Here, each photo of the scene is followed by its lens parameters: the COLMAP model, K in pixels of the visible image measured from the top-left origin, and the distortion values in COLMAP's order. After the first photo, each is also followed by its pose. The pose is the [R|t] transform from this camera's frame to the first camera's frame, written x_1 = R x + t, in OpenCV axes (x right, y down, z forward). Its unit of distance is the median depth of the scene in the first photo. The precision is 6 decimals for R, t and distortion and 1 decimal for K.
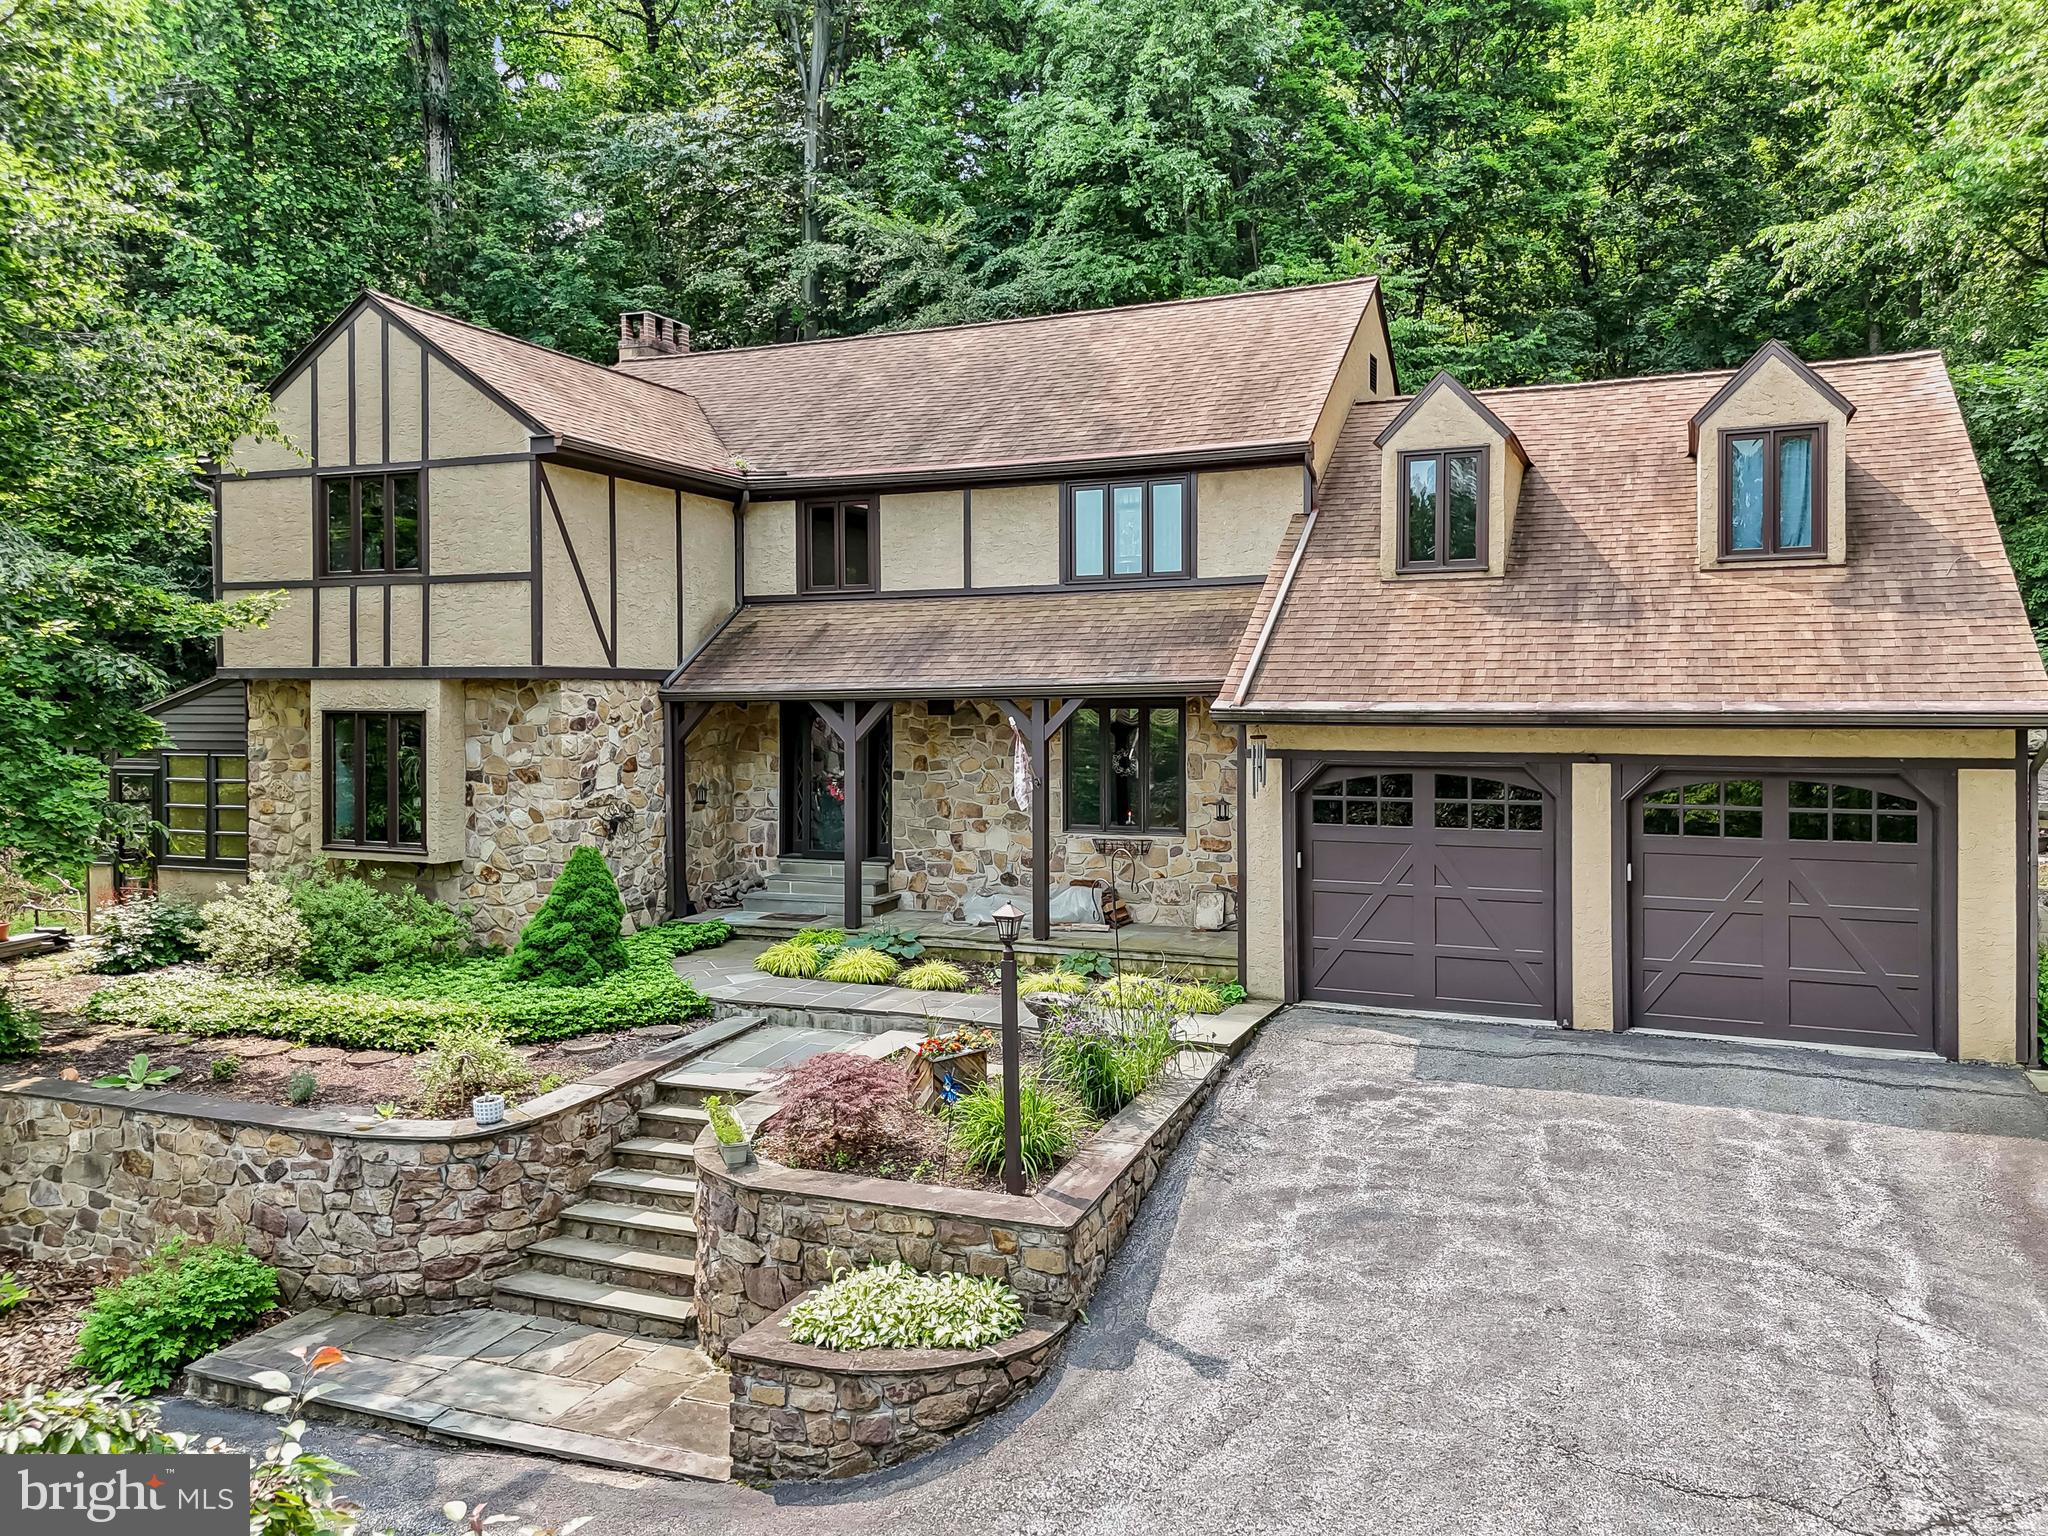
lens RADIAL K [[1522.5, 0, 1032.0], [0, 1522.5, 713.3], [0, 0, 1]] dist [0.078137, -0.069046]
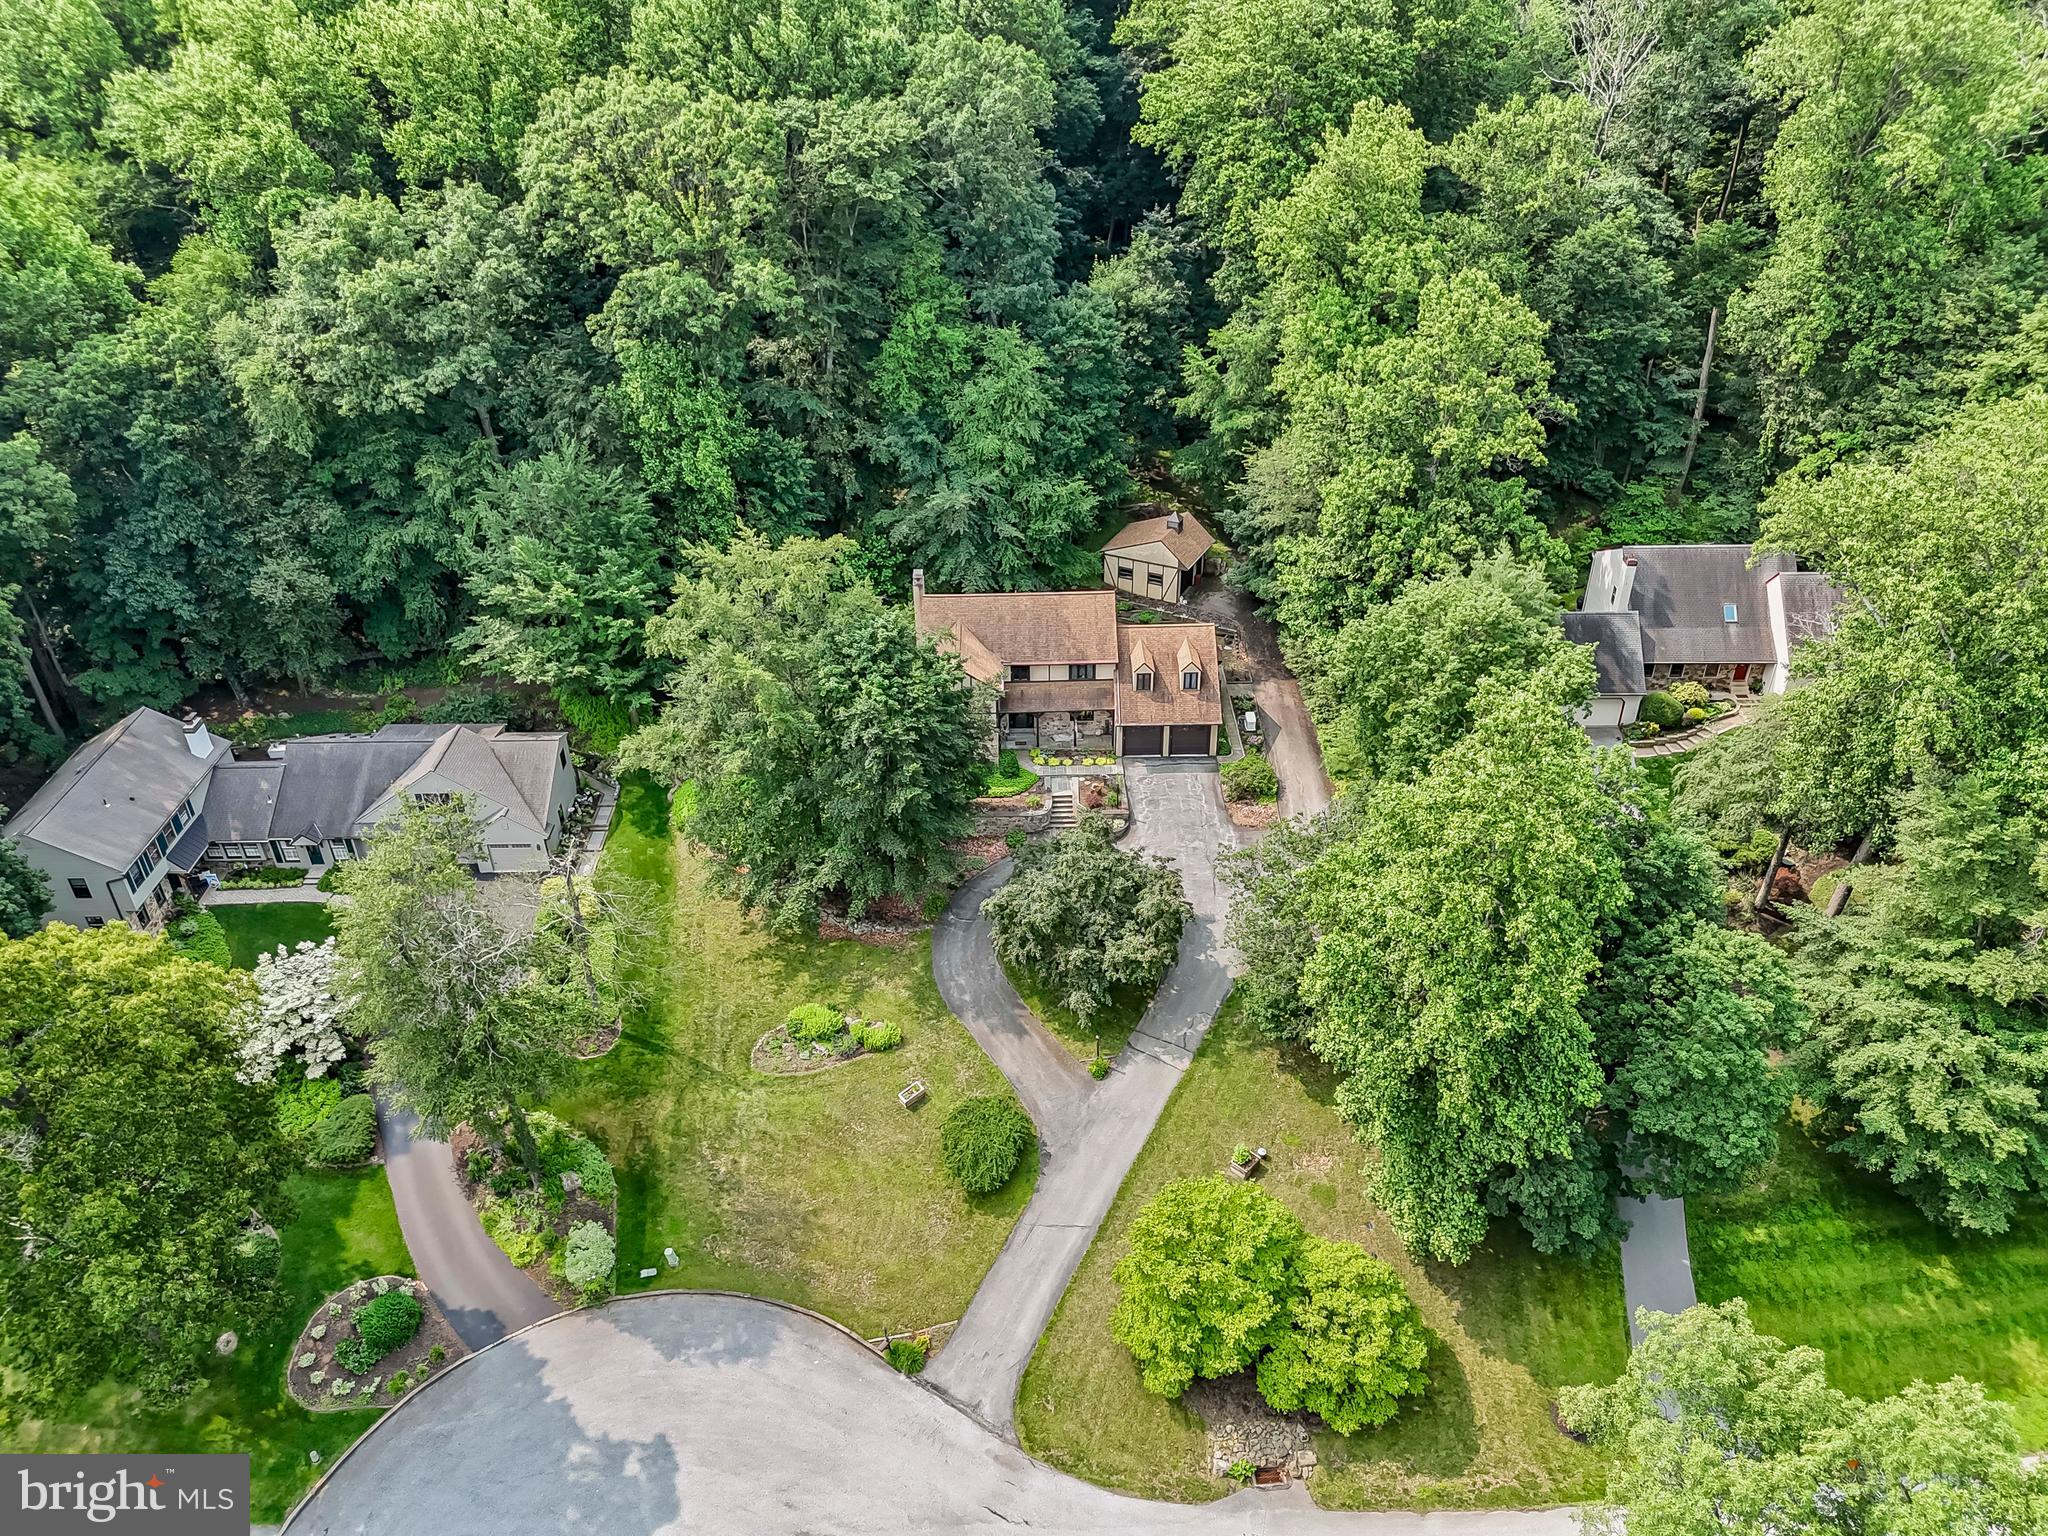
lens RADIAL K [[1522.5, 0, 1026.4], [0, 1522.5, 757.3], [0, 0, 1]] dist [0.078137, -0.069046]
pose [[0.915155, -0.225802, 0.333922, -2.005158], [0.013741, 0.845376, 0.533994, -2.769785], [-0.402867, -0.484099, 0.776754, -3.274199]]
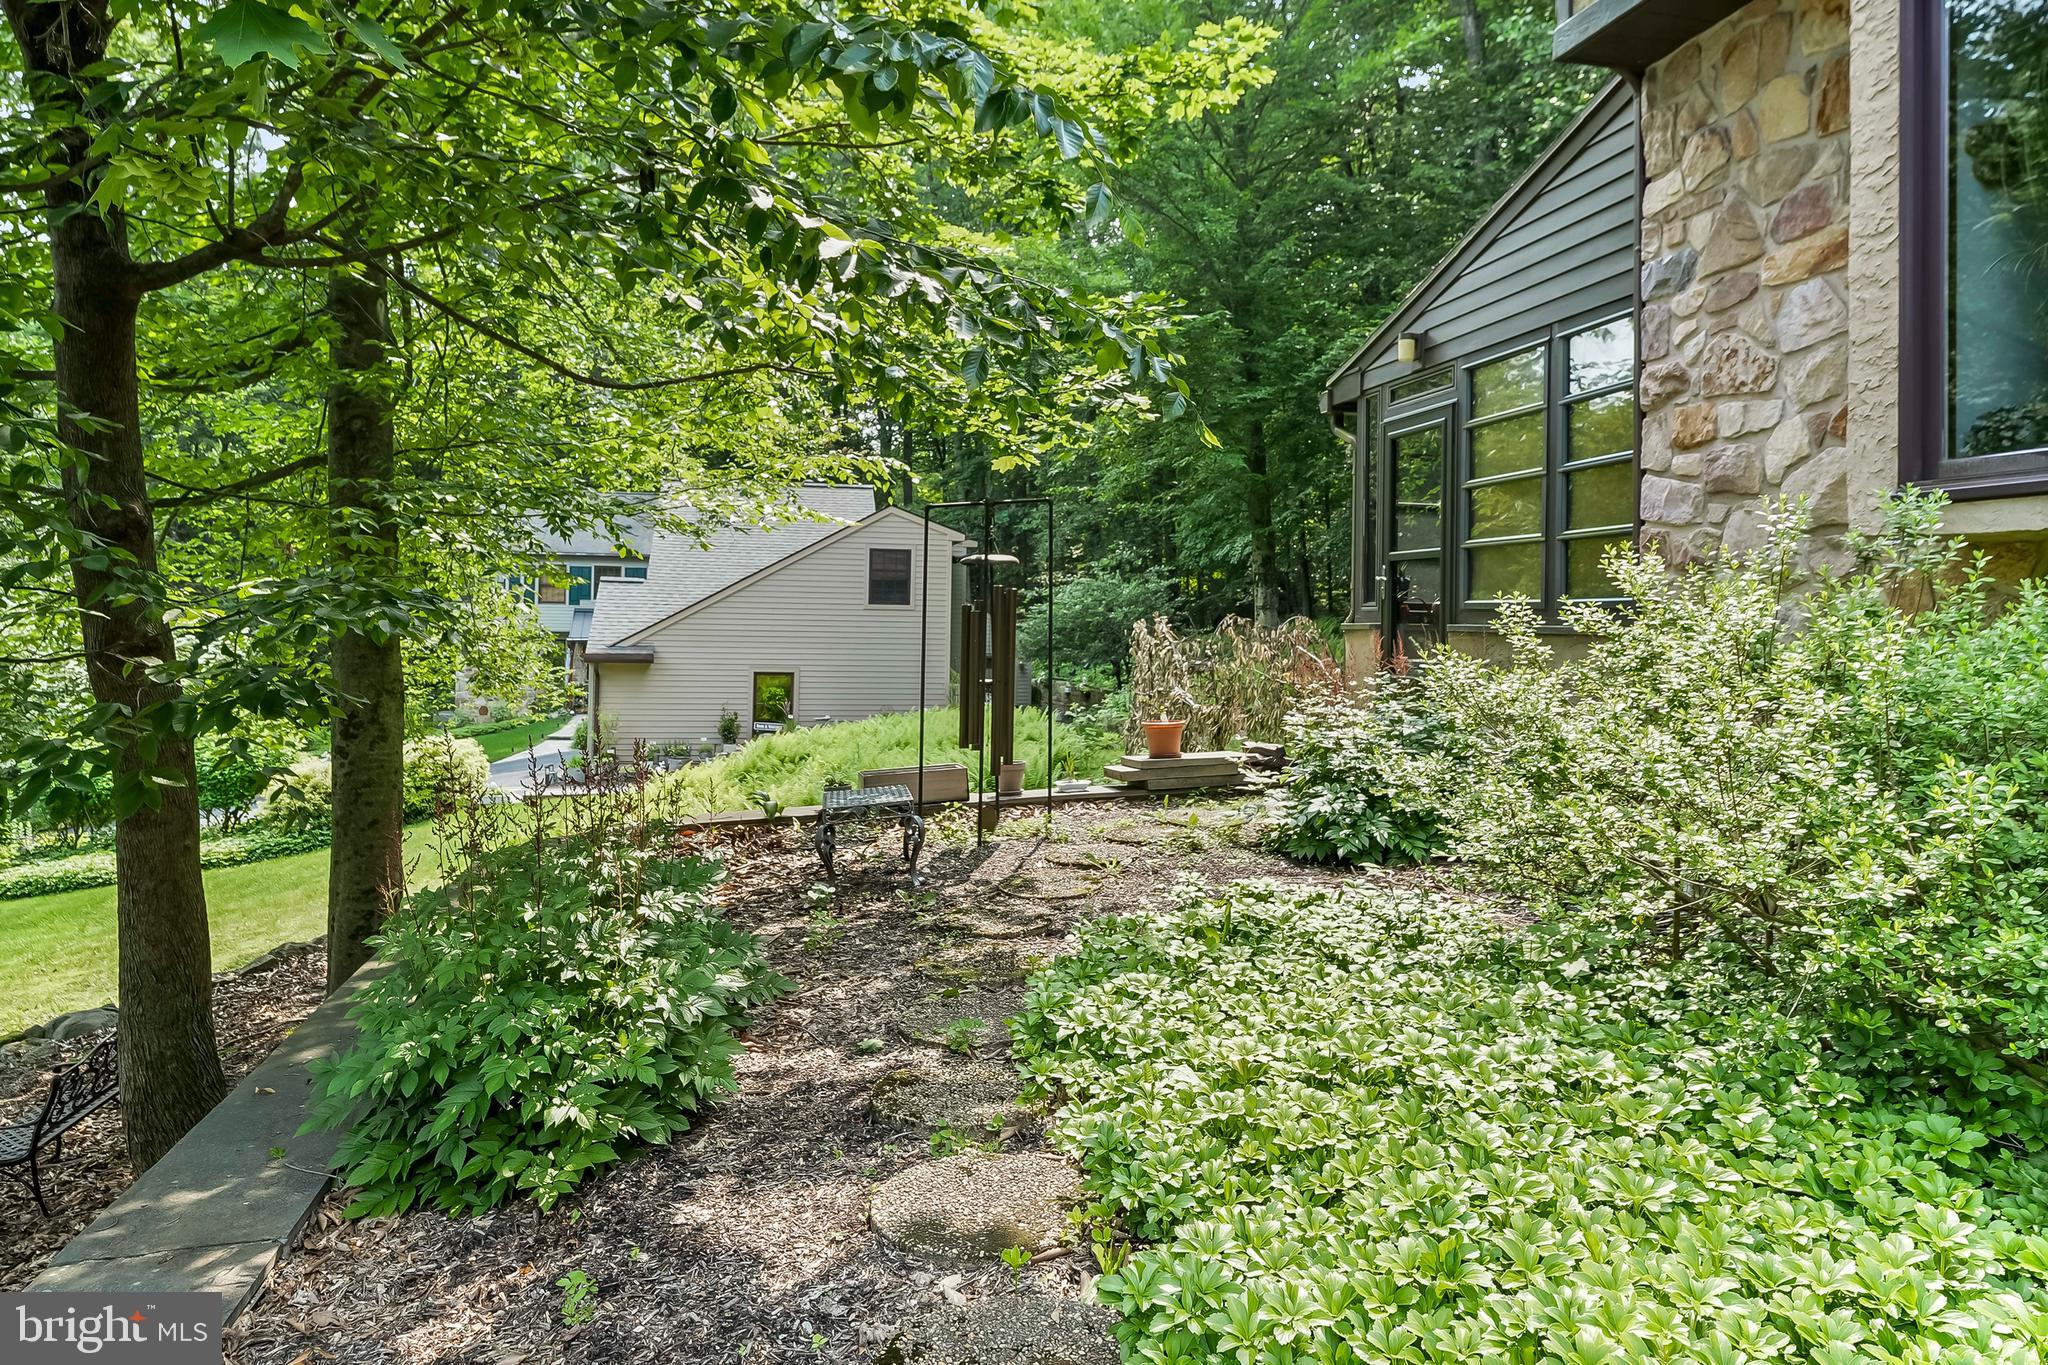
lens RADIAL K [[1299.3, 0, 1035.6], [0, 1299.3, 609.0], [0, 0, 1]] dist [0.001950, -0.000105]
pose [[0.584755, 0.002583, -0.811206, -0.371551], [-0.021573, 0.999691, -0.012367, 0.111447], [0.810923, 0.024732, 0.584630, 0.765697]]
